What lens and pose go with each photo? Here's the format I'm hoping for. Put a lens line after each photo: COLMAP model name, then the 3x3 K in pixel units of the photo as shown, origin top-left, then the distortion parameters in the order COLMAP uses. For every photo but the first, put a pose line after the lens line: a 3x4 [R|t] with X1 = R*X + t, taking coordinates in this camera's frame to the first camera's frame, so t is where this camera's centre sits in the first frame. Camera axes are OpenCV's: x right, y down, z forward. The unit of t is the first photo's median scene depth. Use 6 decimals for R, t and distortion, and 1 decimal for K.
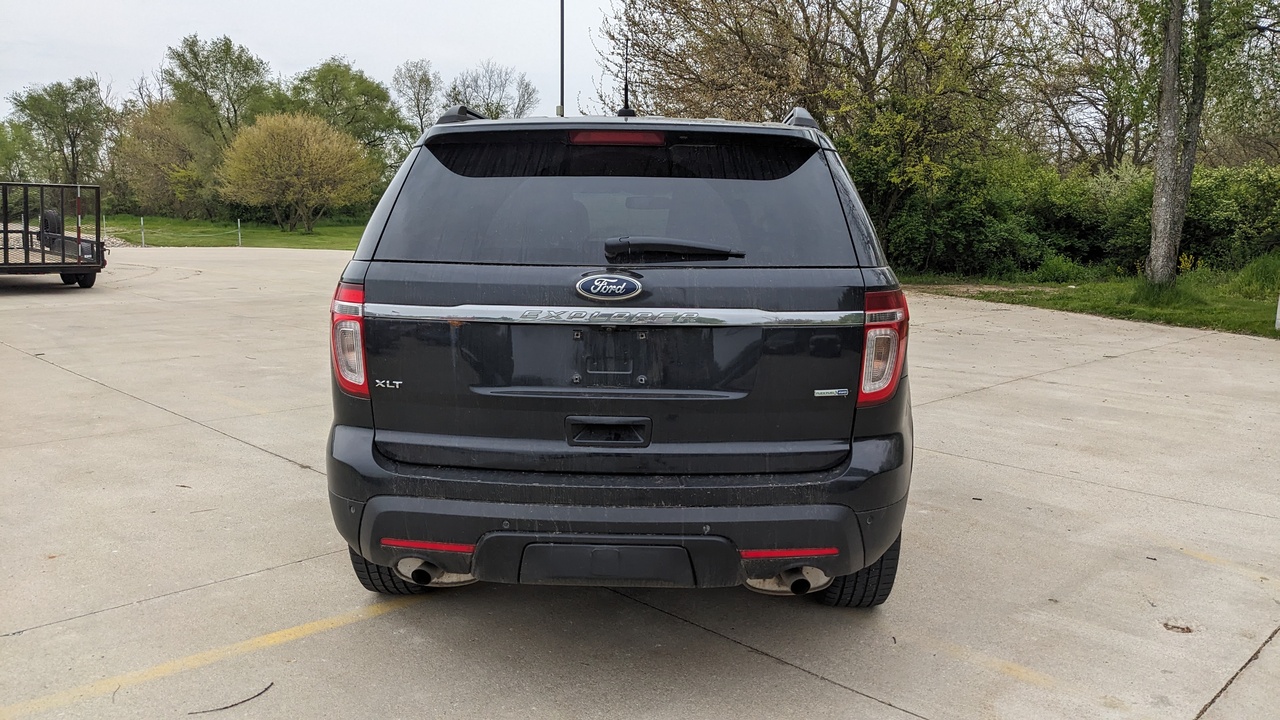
lens RADIAL K [[998.0, 0, 639.1], [0, 998.0, 421.0], [0, 0, 1]] dist [0.063836, -0.091219]
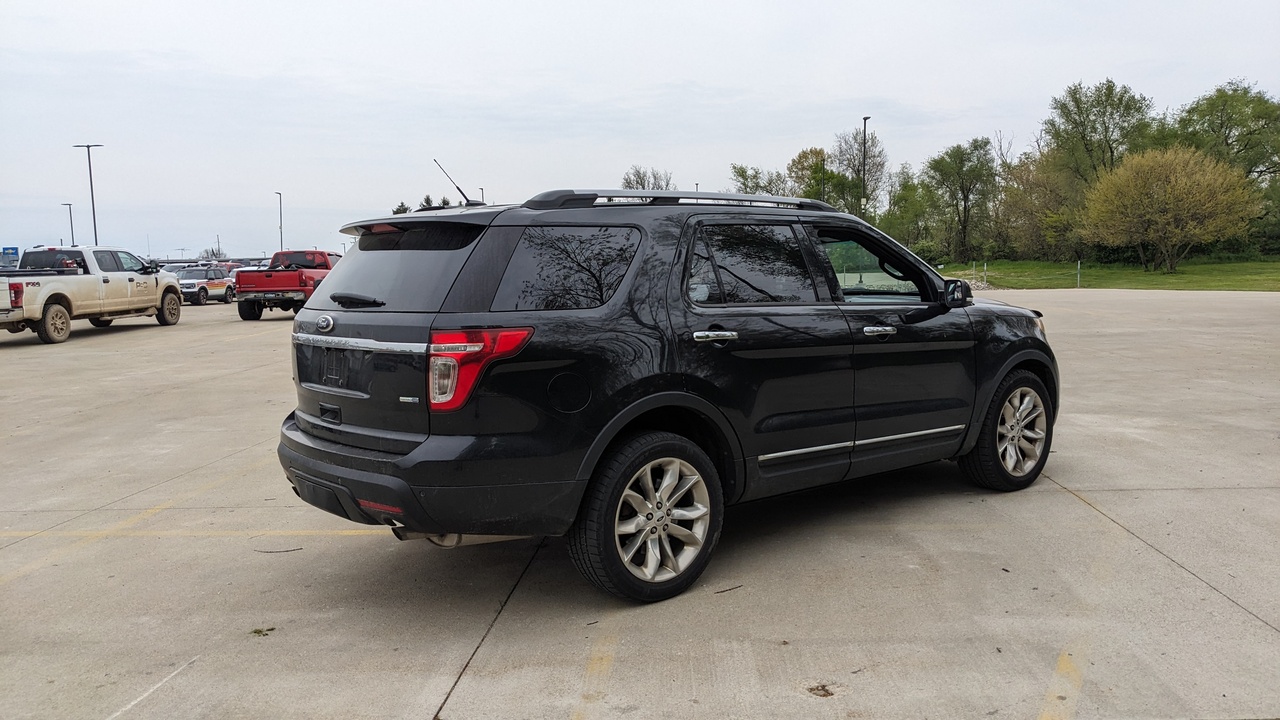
lens RADIAL K [[998.0, 0, 639.1], [0, 998.0, 421.0], [0, 0, 1]] dist [0.063836, -0.091219]
pose [[0.668175, 0.084917, -0.739142, 0.048617], [-0.114536, 0.993363, 0.010584, -0.001686], [0.735135, 0.077586, 0.673466, 0.009385]]
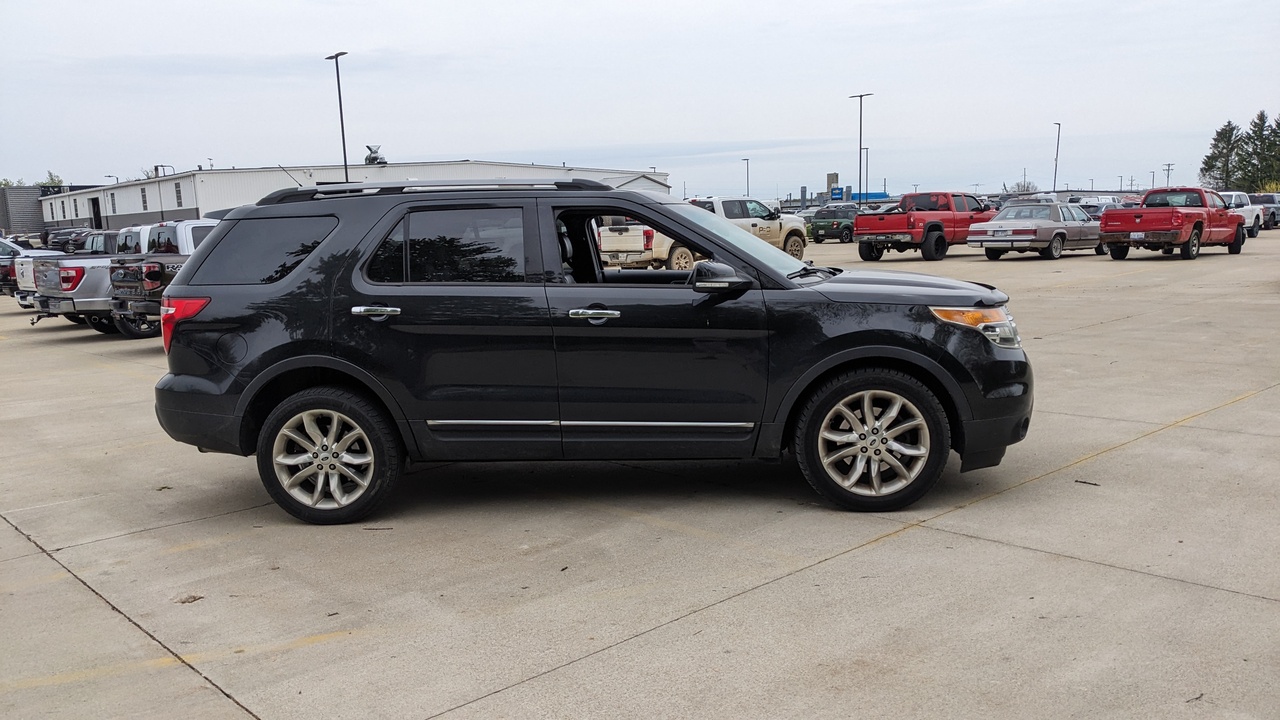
lens RADIAL K [[998.0, 0, 639.1], [0, 998.0, 421.0], [0, 0, 1]] dist [0.063836, -0.091219]
pose [[-0.041222, 0.181074, -0.982605, 0.073451], [-0.159807, 0.969586, 0.185379, -0.013789], [0.986287, 0.164669, -0.011032, 0.066670]]
